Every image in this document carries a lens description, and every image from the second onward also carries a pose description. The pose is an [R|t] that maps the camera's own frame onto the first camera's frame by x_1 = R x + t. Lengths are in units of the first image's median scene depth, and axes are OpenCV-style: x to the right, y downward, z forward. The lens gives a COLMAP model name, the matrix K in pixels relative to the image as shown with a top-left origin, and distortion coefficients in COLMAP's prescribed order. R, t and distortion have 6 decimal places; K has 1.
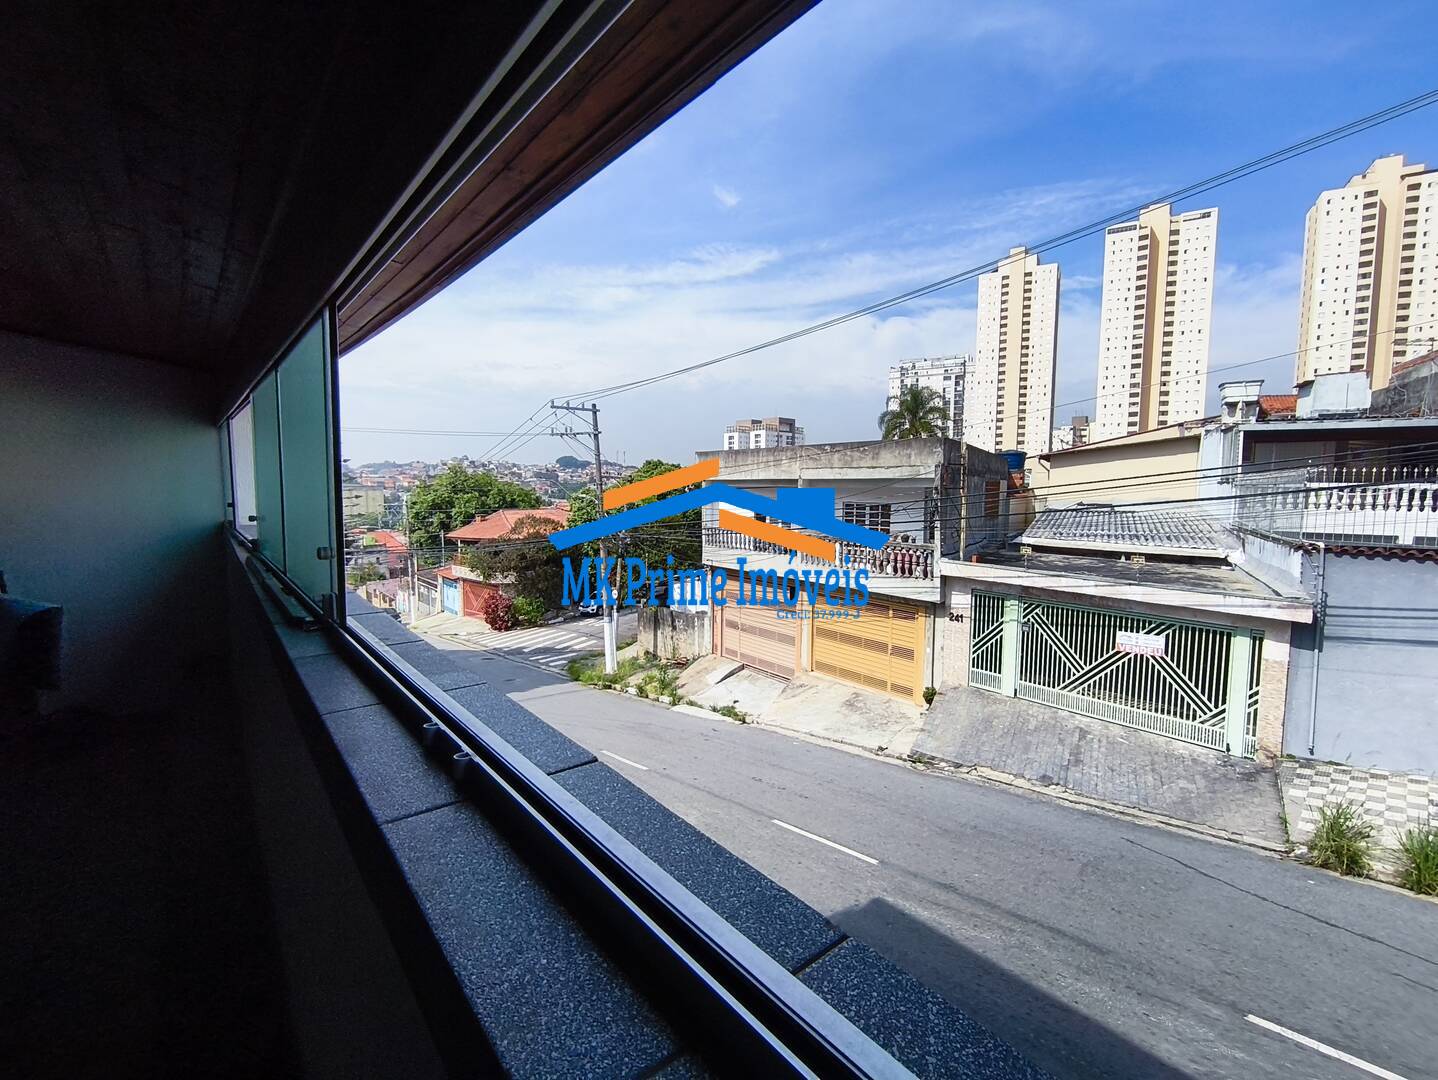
lens RADIAL K [[622.3, 0, 718.8], [0, 622.3, 528.7], [0, 0, 1]] dist [-0.005200, 0.001836]
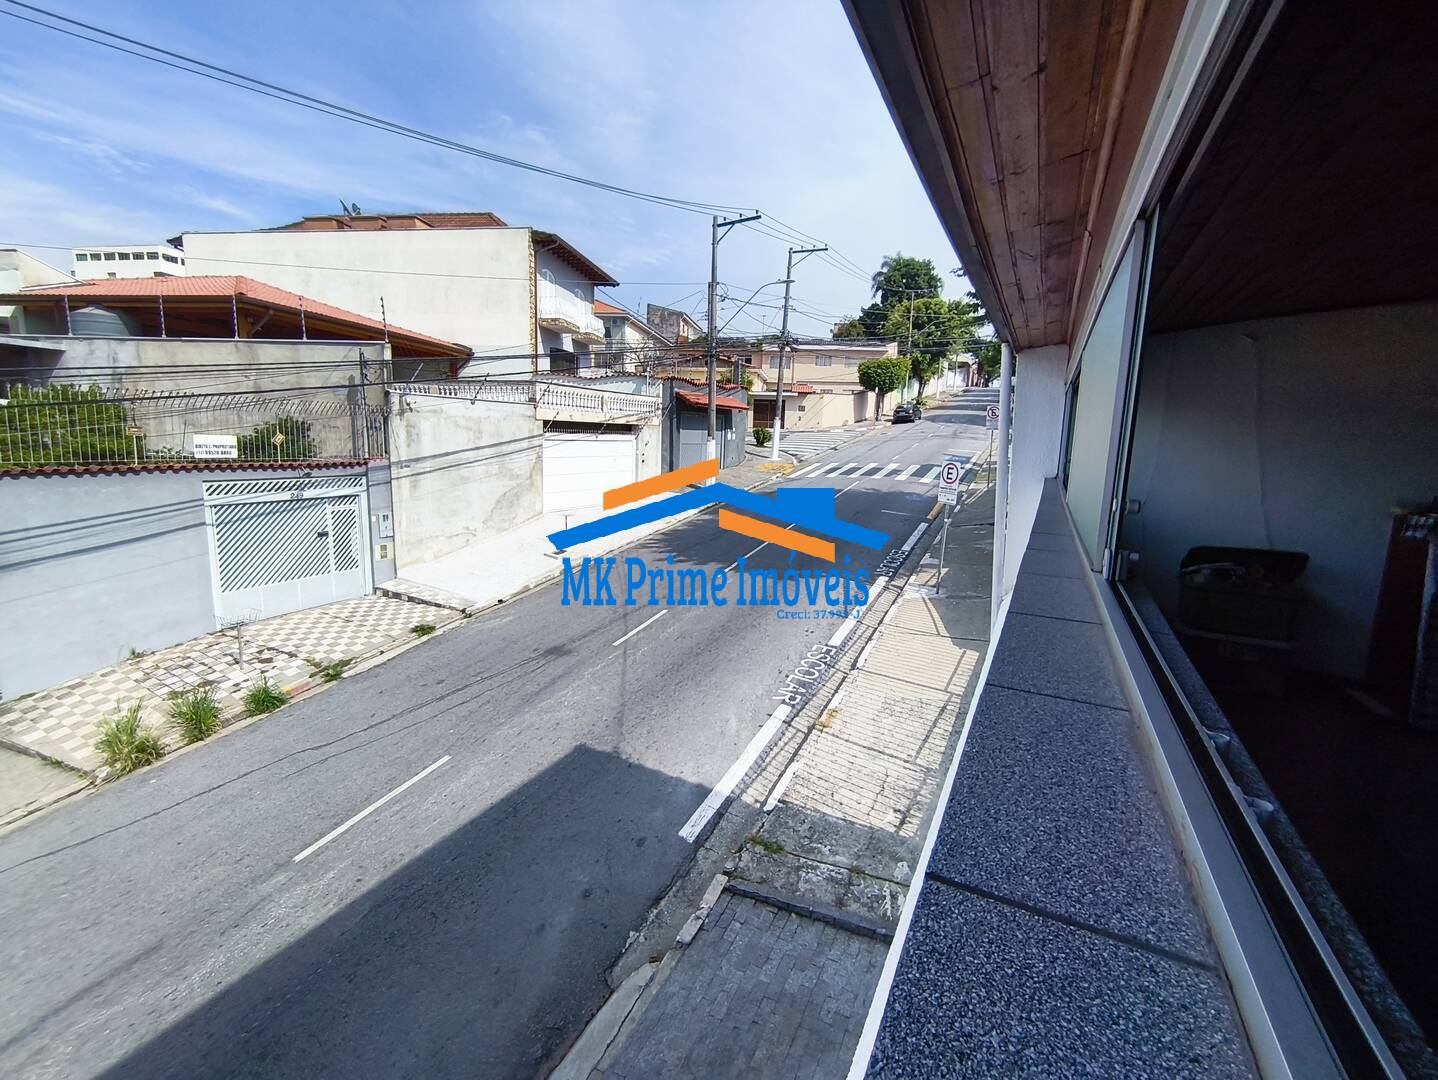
lens RADIAL K [[622.3, 0, 718.8], [0, 622.3, 528.7], [0, 0, 1]] dist [-0.005200, 0.001836]
pose [[-0.383786, -0.162436, 0.909023, -0.228557], [0.030833, 0.981604, 0.188423, -0.020785], [-0.922907, 0.100342, -0.371717, 0.322885]]
